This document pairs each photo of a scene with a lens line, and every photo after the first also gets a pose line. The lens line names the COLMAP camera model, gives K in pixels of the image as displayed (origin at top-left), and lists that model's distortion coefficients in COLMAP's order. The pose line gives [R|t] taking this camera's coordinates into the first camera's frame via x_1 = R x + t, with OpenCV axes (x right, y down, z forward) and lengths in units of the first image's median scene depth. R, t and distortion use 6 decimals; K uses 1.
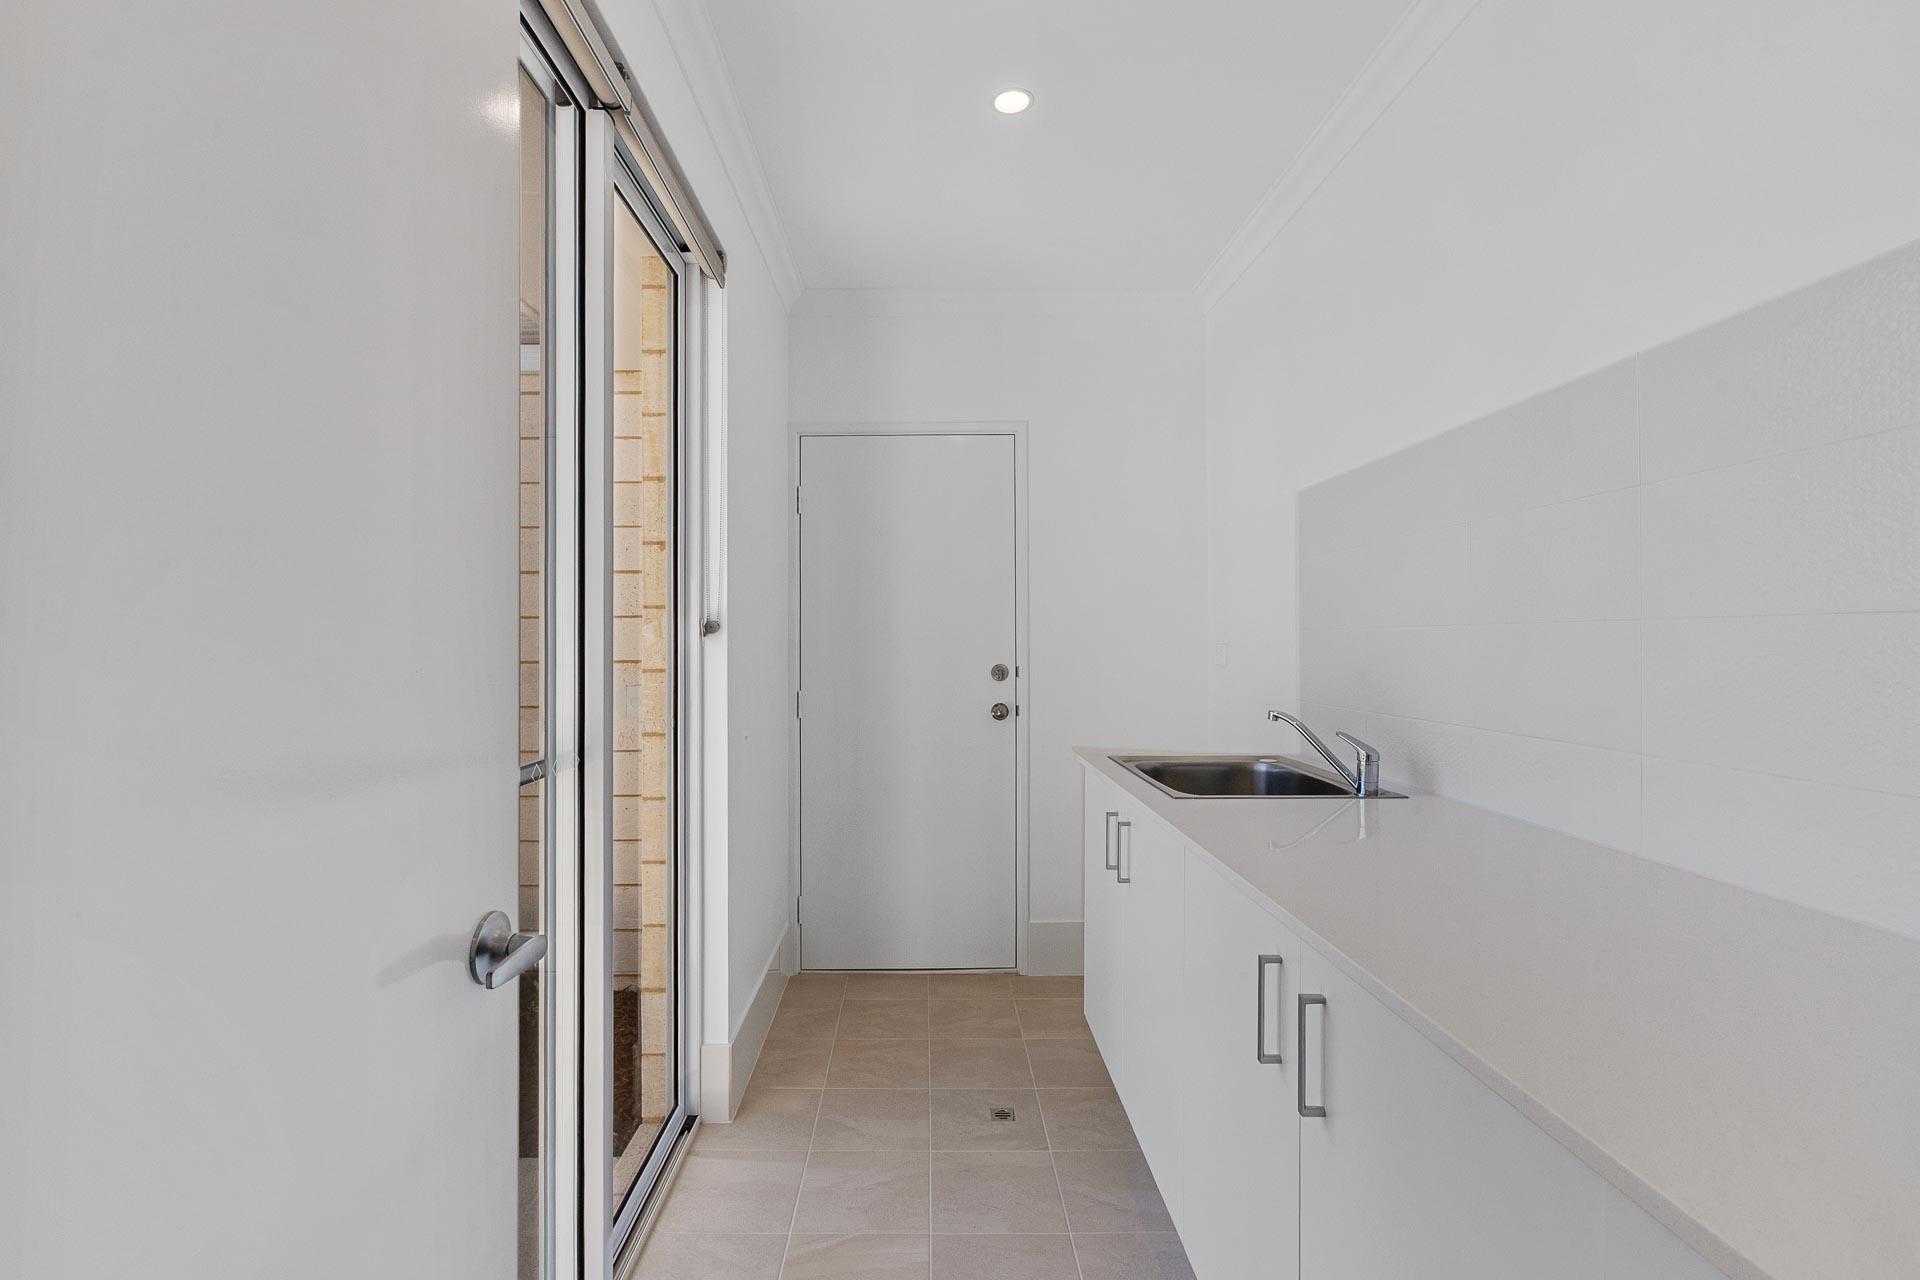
lens RADIAL K [[875.5, 0, 931.9], [0, 875.5, 622.1], [0, 0, 1]] dist [0.021020, 0.000037]
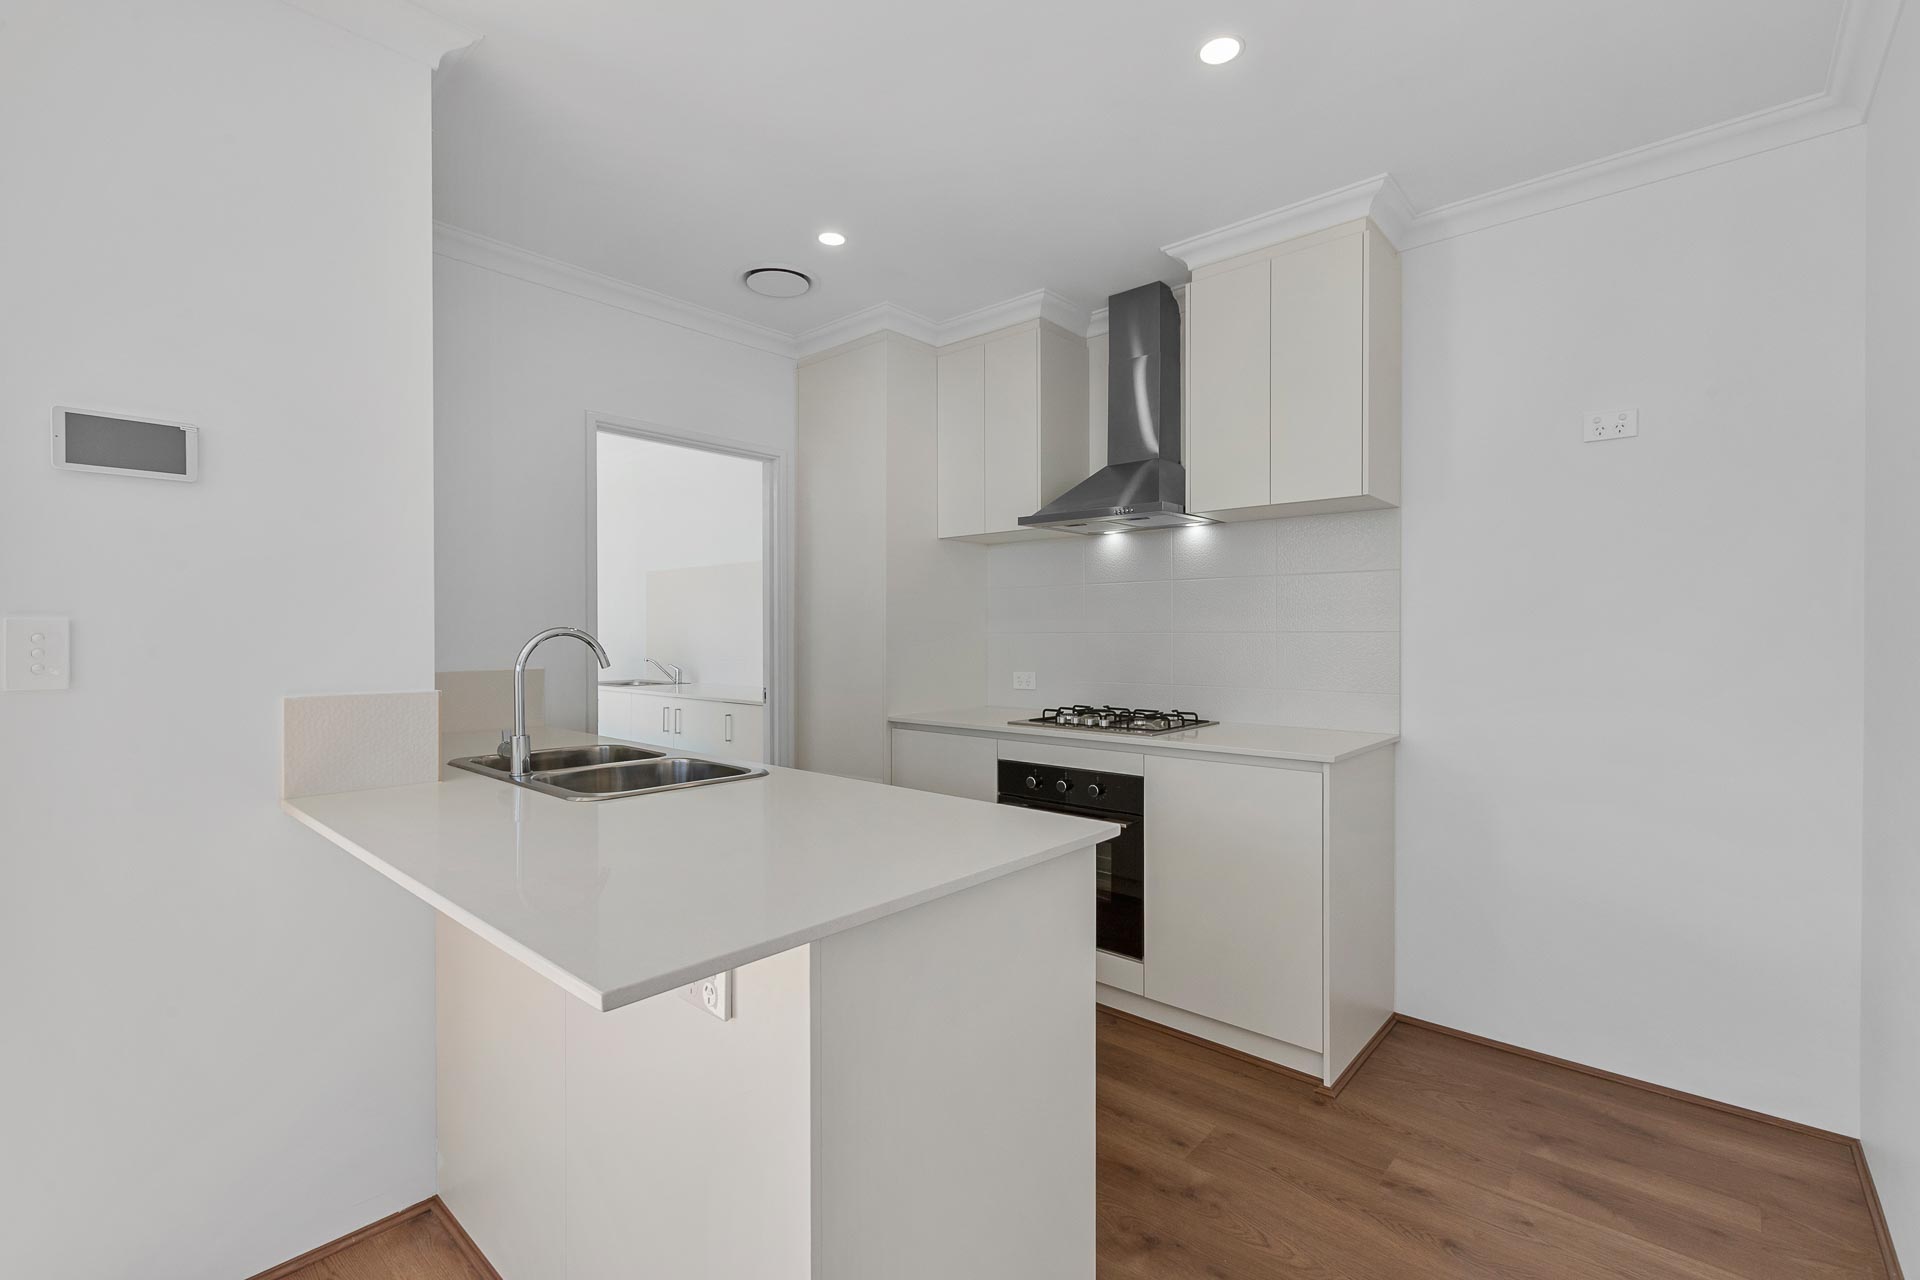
lens RADIAL K [[851.6, 0, 957.0], [0, 851.6, 647.4], [0, 0, 1]] dist [-0.001734, -0.000176]
pose [[0.670047, -0.009114, 0.742263, -0.607069], [-0.013248, 0.999619, 0.024233, -0.005919], [-0.742200, -0.026070, 0.669671, -0.978563]]
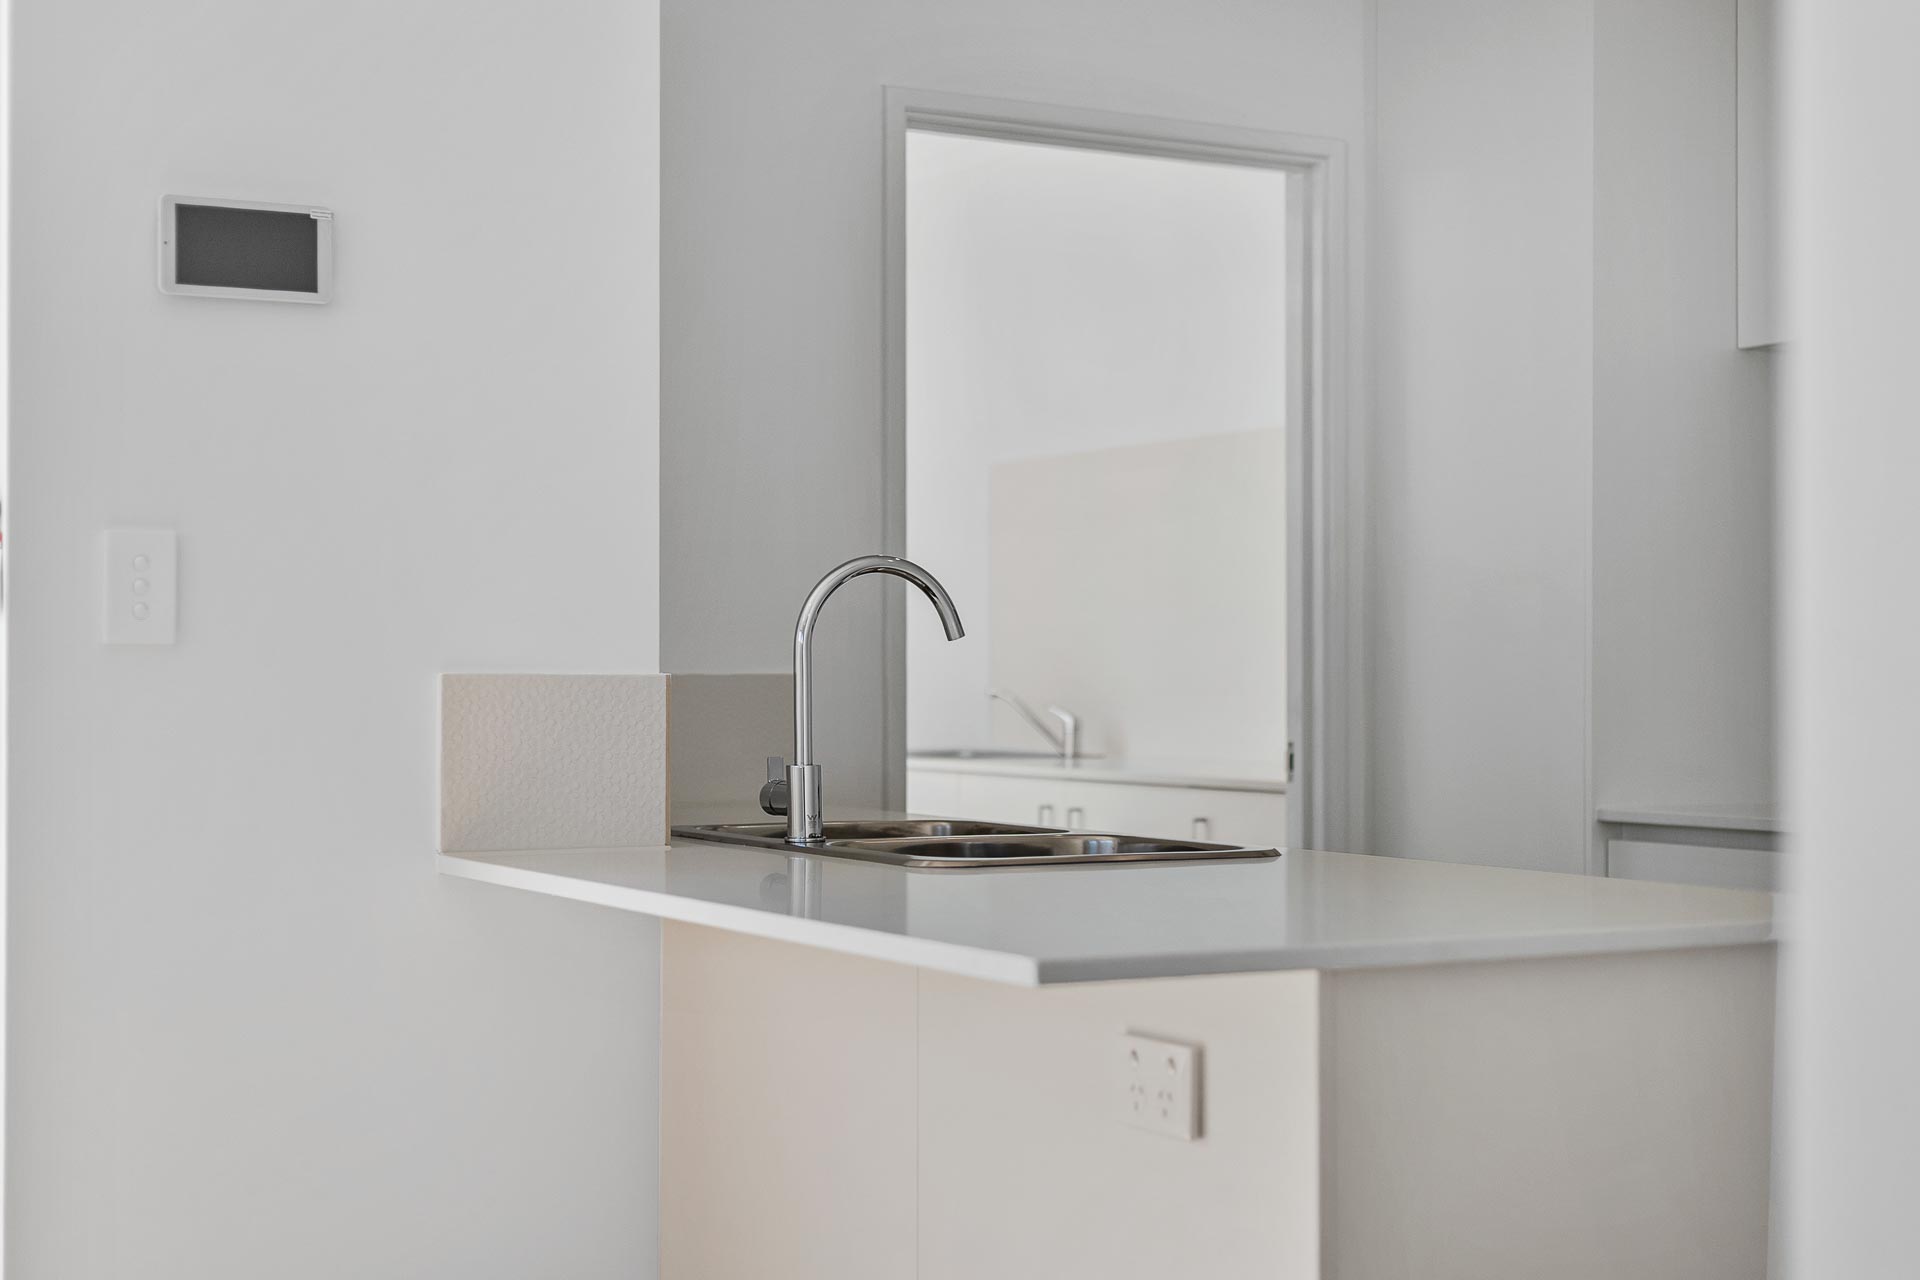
lens RADIAL K [[2850.8, 0, 960.0], [0, 2850.8, 640.0], [0, 0, 1]] dist [-0.018053, -0.011839]
pose [[0.882731, 0.009718, 0.469778, -0.803241], [-0.010758, 0.999942, -0.000469, 0.029842], [-0.469755, -0.004640, 0.882785, -1.284624]]
